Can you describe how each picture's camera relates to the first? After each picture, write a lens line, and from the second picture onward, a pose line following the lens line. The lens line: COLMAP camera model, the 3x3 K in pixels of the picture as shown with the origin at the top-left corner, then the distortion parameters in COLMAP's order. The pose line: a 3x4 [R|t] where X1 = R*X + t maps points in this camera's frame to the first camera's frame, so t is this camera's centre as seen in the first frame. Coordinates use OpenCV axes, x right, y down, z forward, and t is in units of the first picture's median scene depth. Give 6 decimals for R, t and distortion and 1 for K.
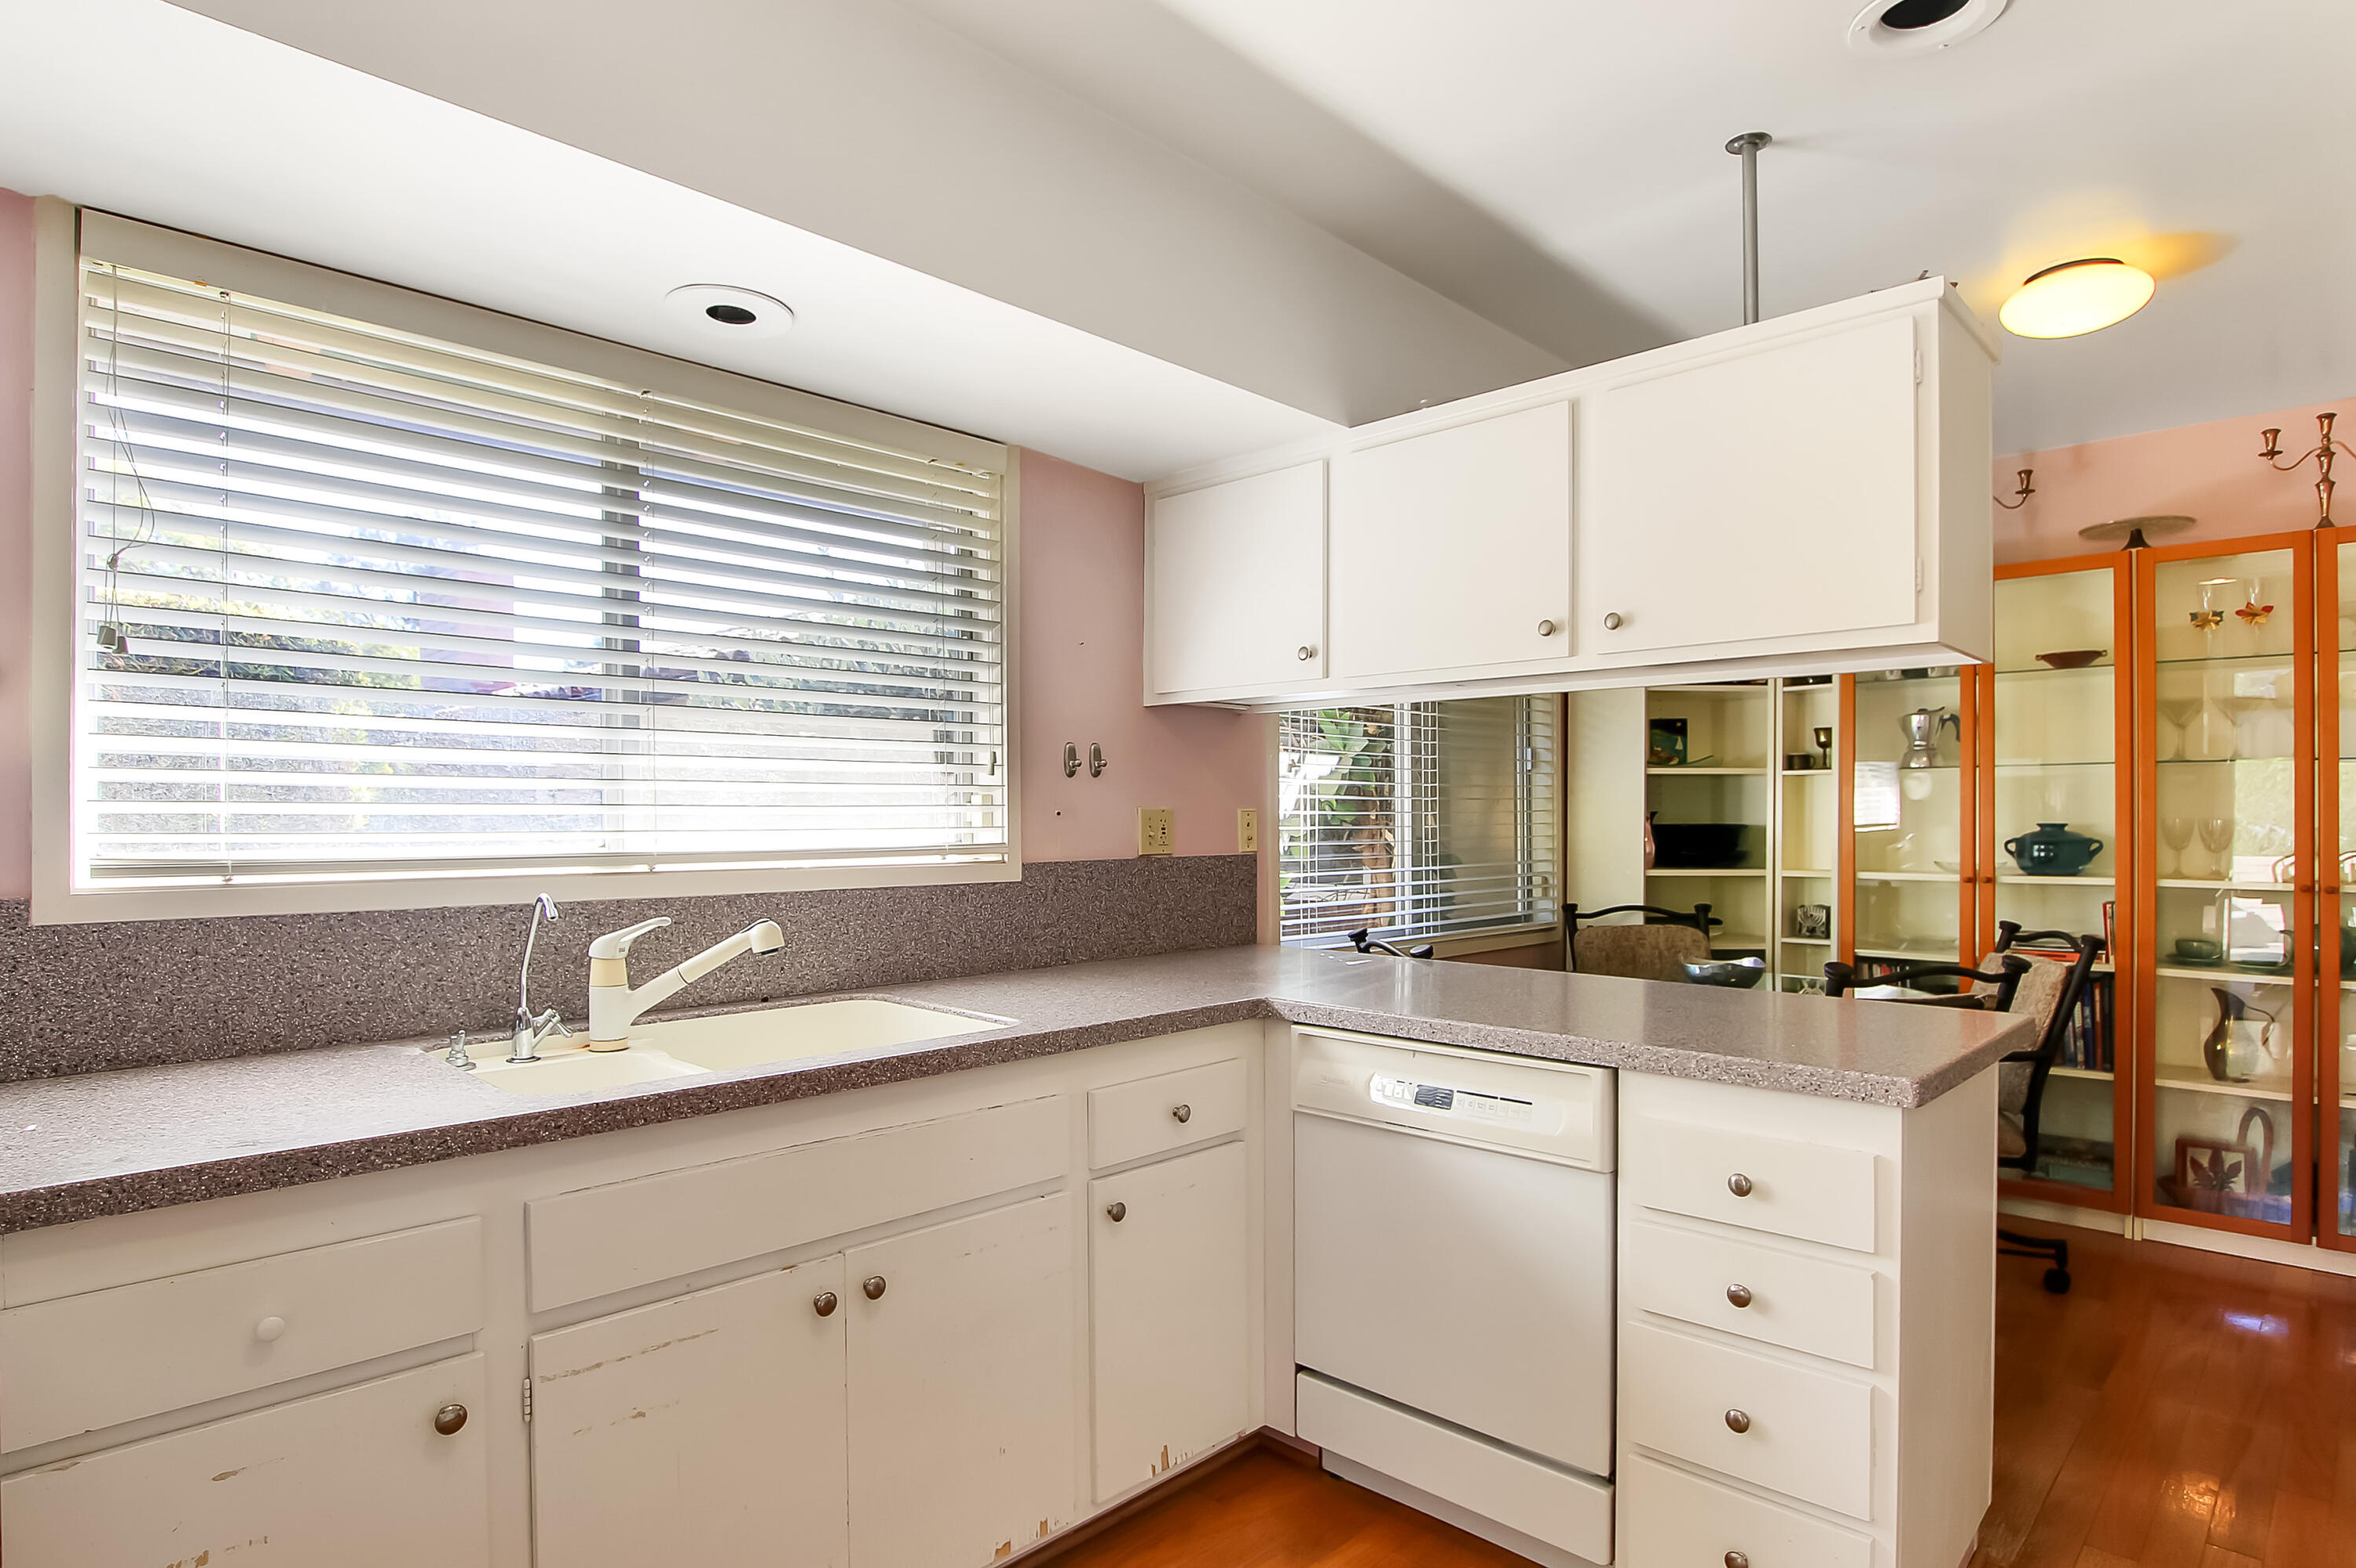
lens RADIAL K [[1235.7, 0, 1173.5], [0, 1235.7, 800.5], [0, 0, 1]] dist [-0.005039, -0.002718]
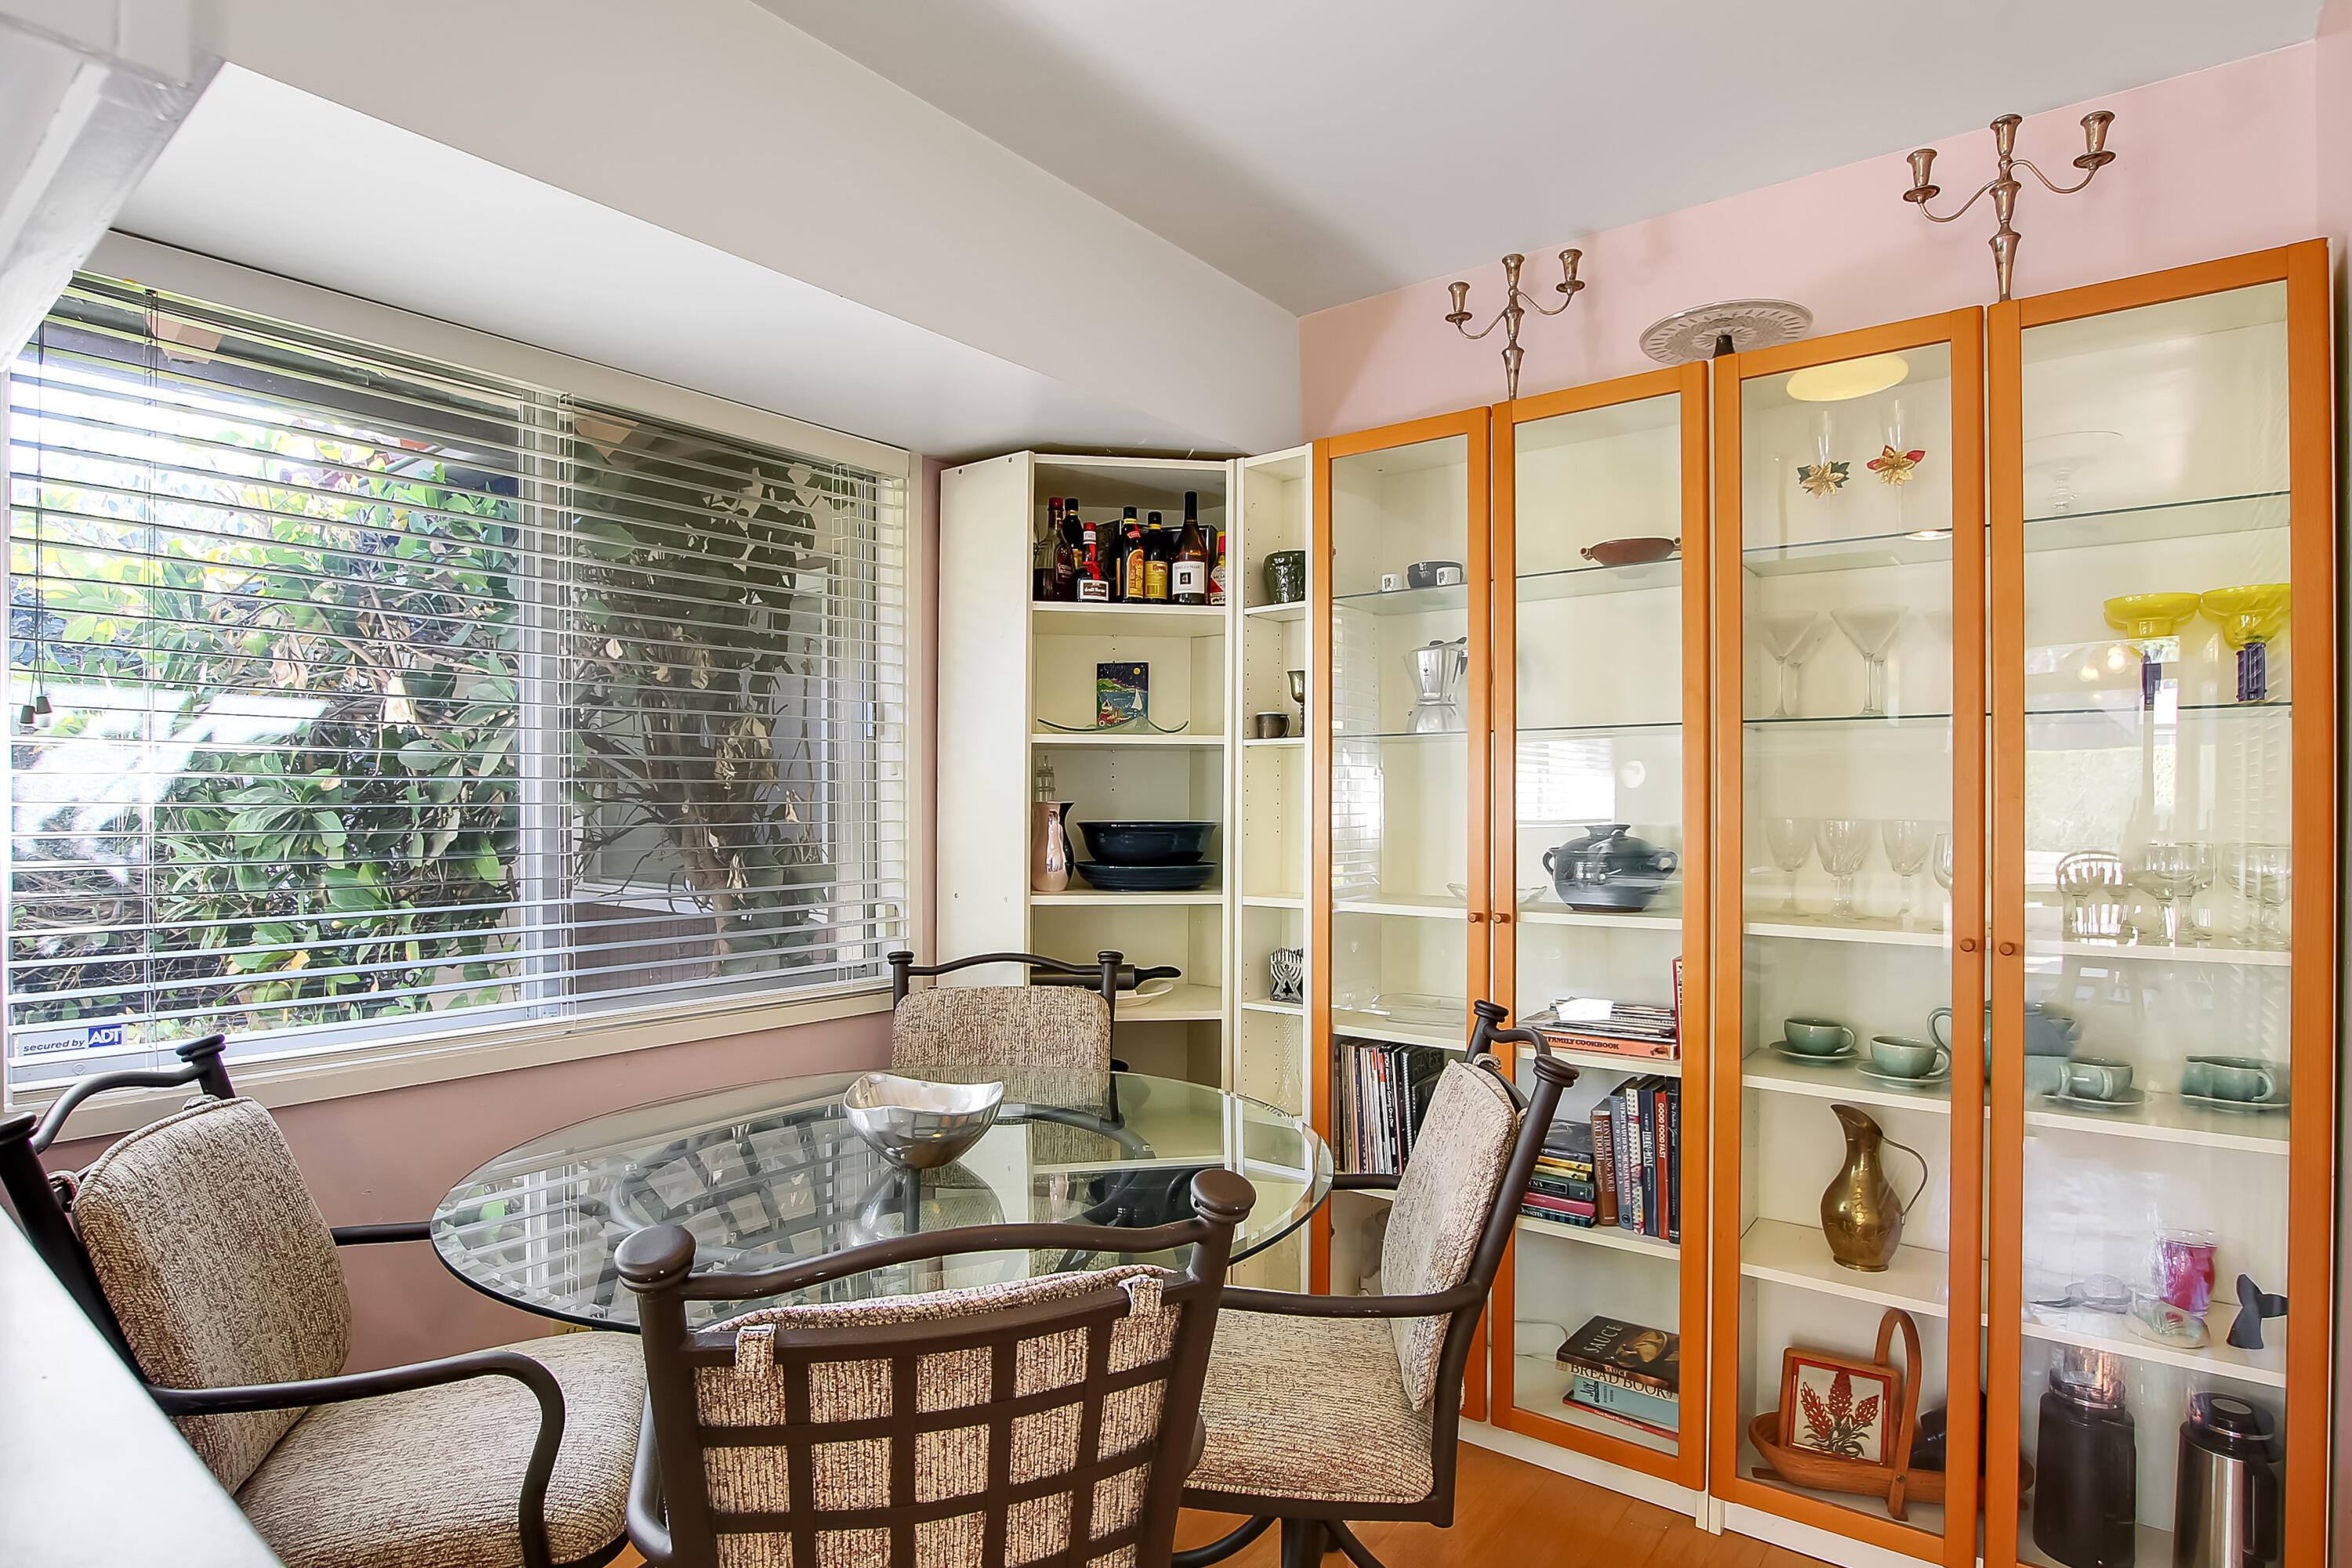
lens RADIAL K [[1200.0, 0, 1181.6], [0, 1200.0, 788.4], [0, 0, 1]] dist [-0.012959, -0.000266]
pose [[0.994168, 0.003445, 0.107786, 0.456382], [-0.003354, 0.999994, -0.001030, 0.002053], [-0.107789, 0.000663, 0.994174, 0.448661]]
